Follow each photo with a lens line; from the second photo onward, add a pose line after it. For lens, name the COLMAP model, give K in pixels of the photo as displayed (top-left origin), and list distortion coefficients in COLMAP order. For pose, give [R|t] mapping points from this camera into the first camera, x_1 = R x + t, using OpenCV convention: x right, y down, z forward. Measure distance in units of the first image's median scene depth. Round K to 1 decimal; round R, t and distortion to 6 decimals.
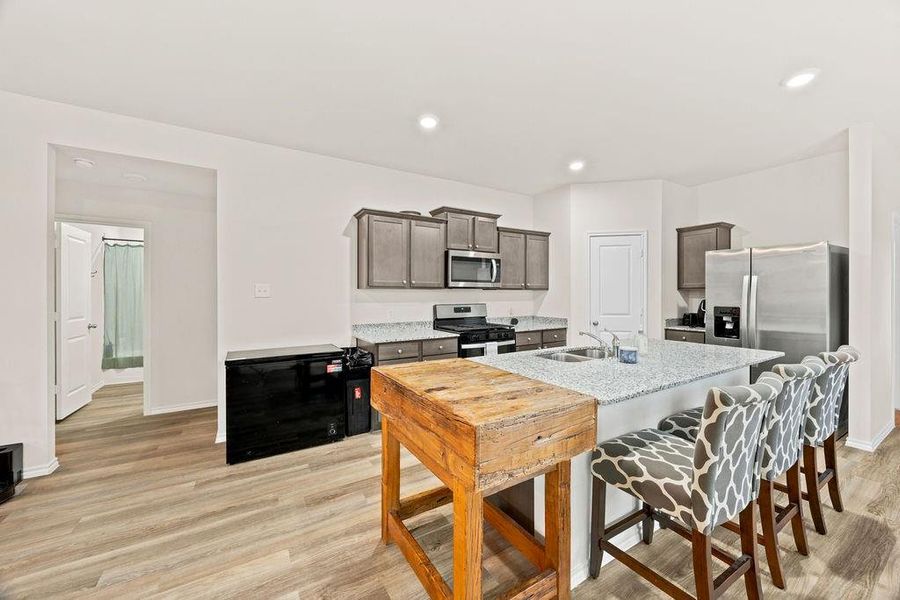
lens RADIAL K [[342.0, 0, 456.8], [0, 342.0, 297.0], [0, 0, 1]] dist [-0.003315, 0.000079]
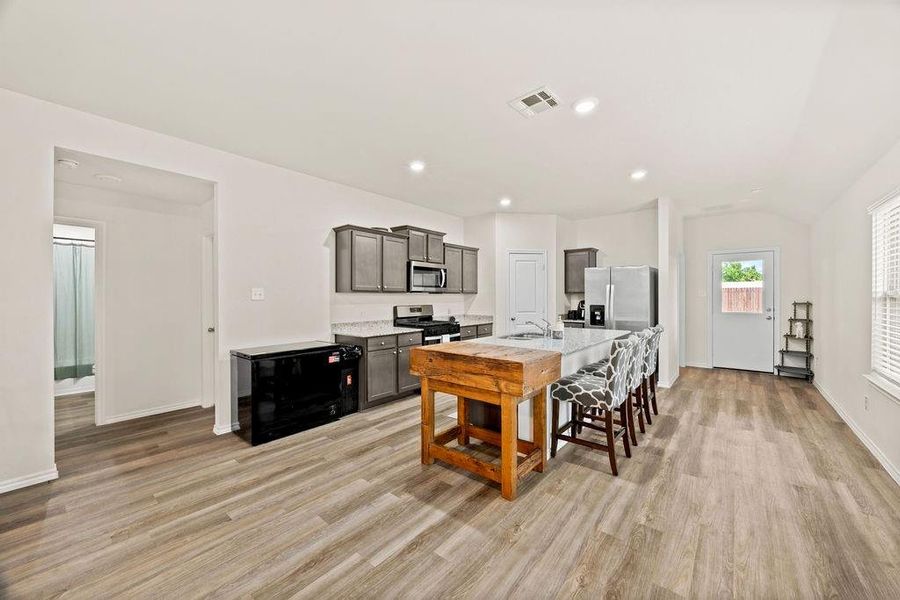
lens RADIAL K [[342.0, 0, 458.8], [0, 342.0, 299.6], [0, 0, 1]] dist [-0.003315, 0.000079]
pose [[0.944470, -0.004269, 0.328569, -0.322228], [0.004637, 0.999989, -0.000338, 0.002557], [-0.328564, 0.001843, 0.944480, -0.259054]]
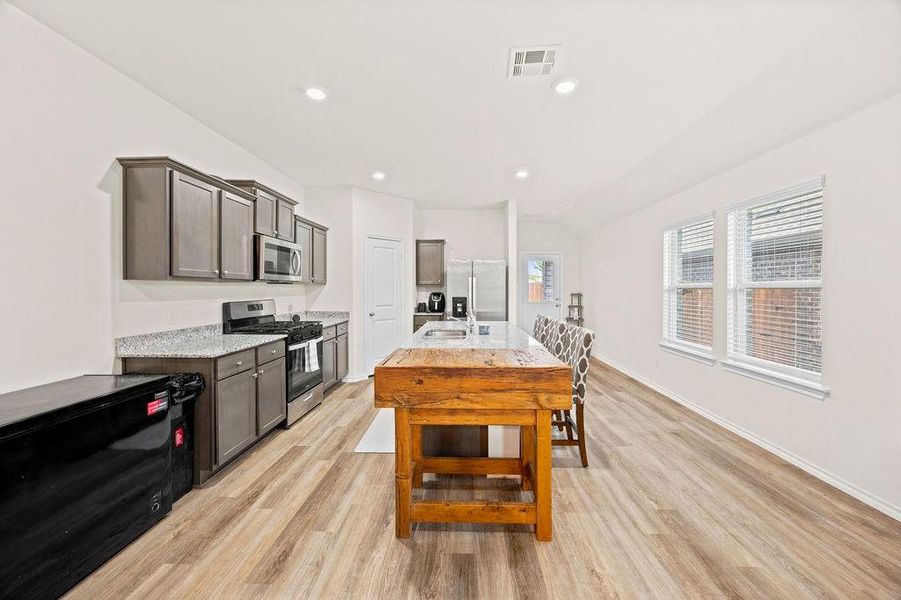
lens RADIAL K [[342.4, 0, 456.3], [0, 342.4, 292.2], [0, 0, 1]] dist [-0.003315, 0.000079]
pose [[0.553667, -0.006923, 0.832710, -0.547700], [0.006652, 0.999970, 0.003891, 0.000936], [-0.832712, 0.003385, 0.553696, 0.185324]]
